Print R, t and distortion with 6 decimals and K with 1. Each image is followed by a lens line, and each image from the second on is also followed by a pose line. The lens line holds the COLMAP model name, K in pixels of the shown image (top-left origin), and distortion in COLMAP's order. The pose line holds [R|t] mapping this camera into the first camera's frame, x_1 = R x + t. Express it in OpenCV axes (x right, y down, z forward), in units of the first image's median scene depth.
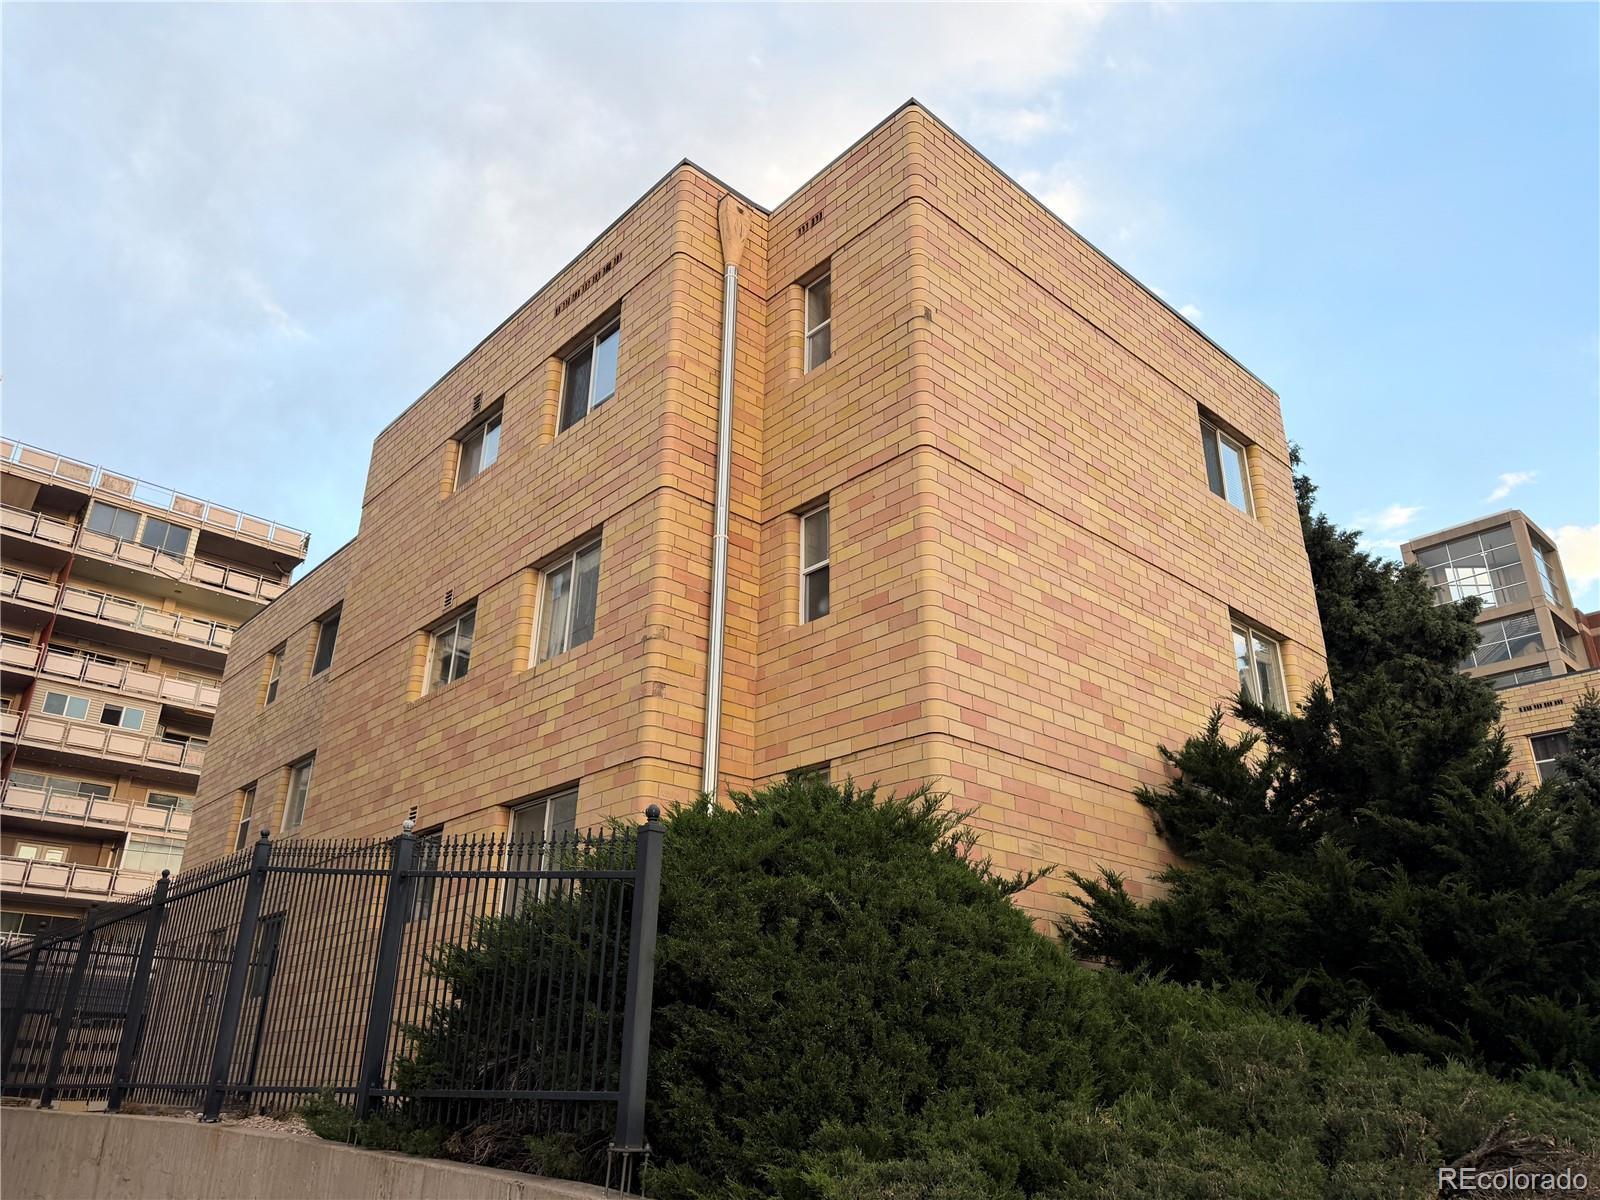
lens RADIAL K [[1118.4, 0, 786.5], [0, 1118.4, 600.8], [0, 0, 1]] dist [0.089440, -0.110744]
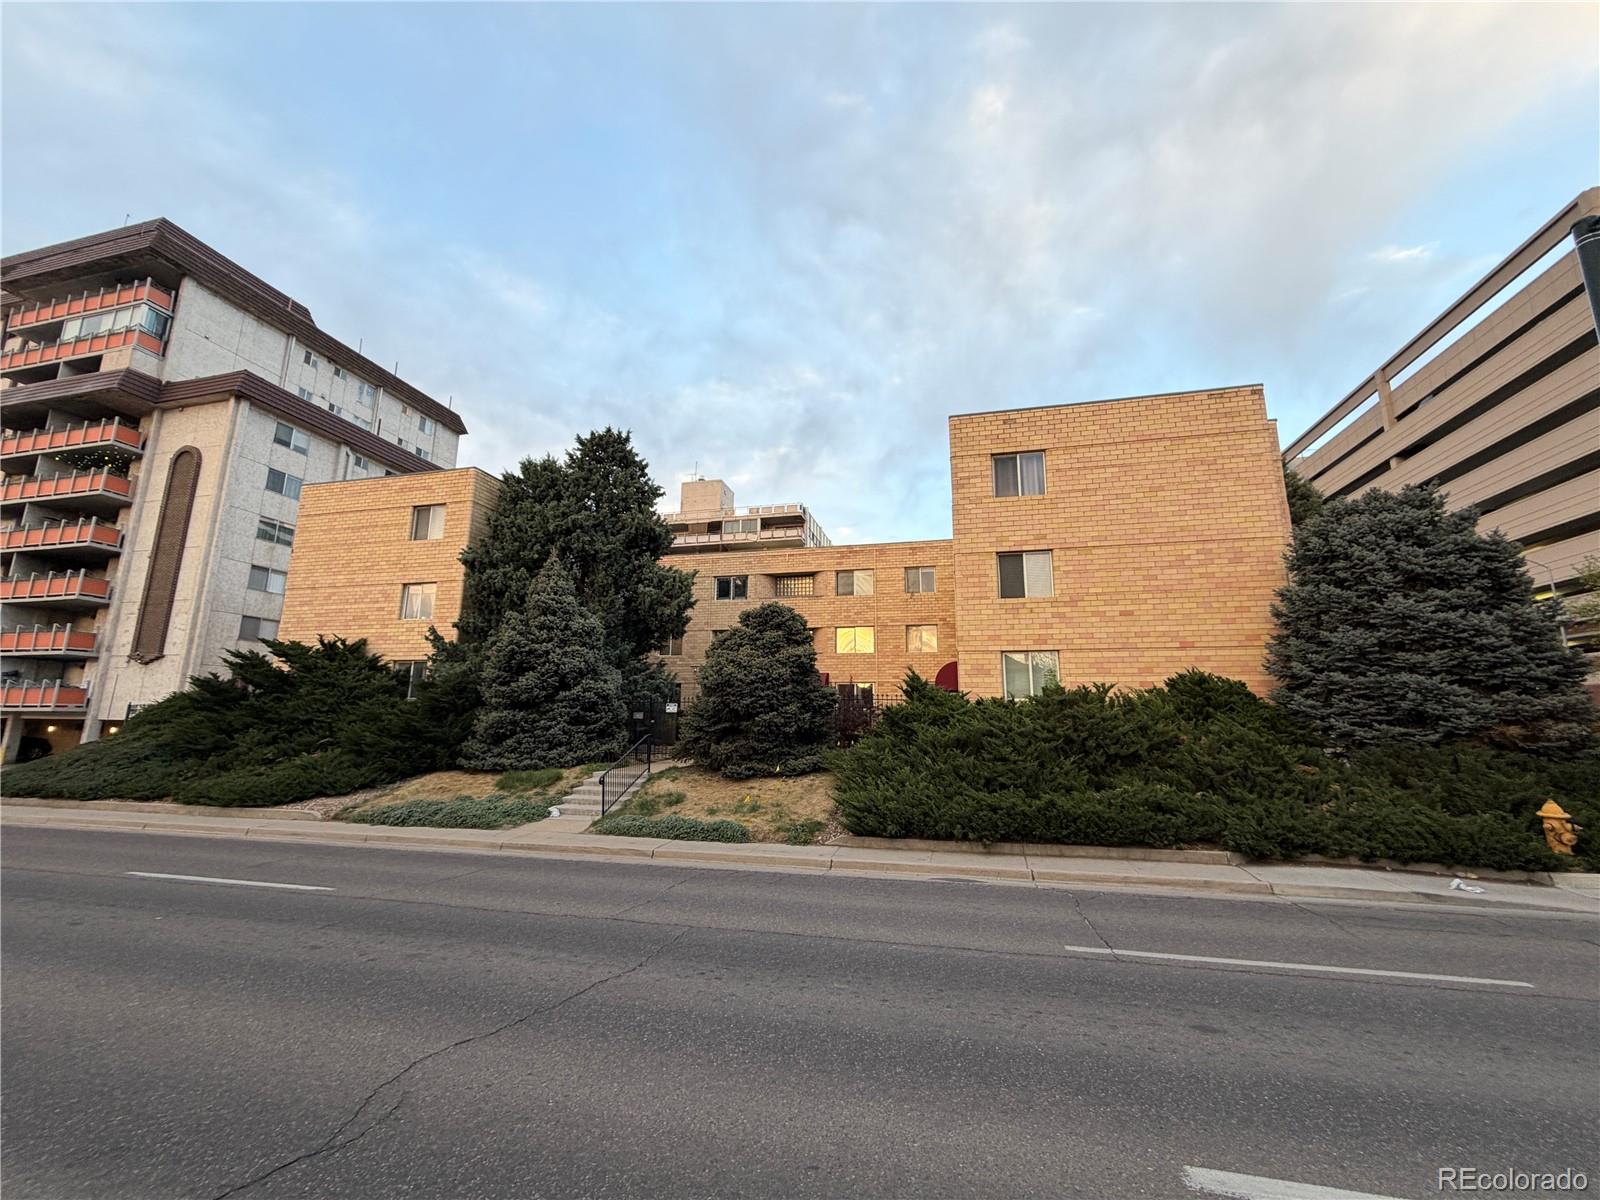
lens RADIAL K [[641.7, 0, 802.1], [0, 641.7, 597.7], [0, 0, 1]] dist [0.000448, -0.000141]
pose [[0.550222, -0.173729, -0.816746, 0.660625], [0.335693, 0.941617, 0.025858, 0.097436], [0.764569, -0.288404, 0.576418, 0.230553]]
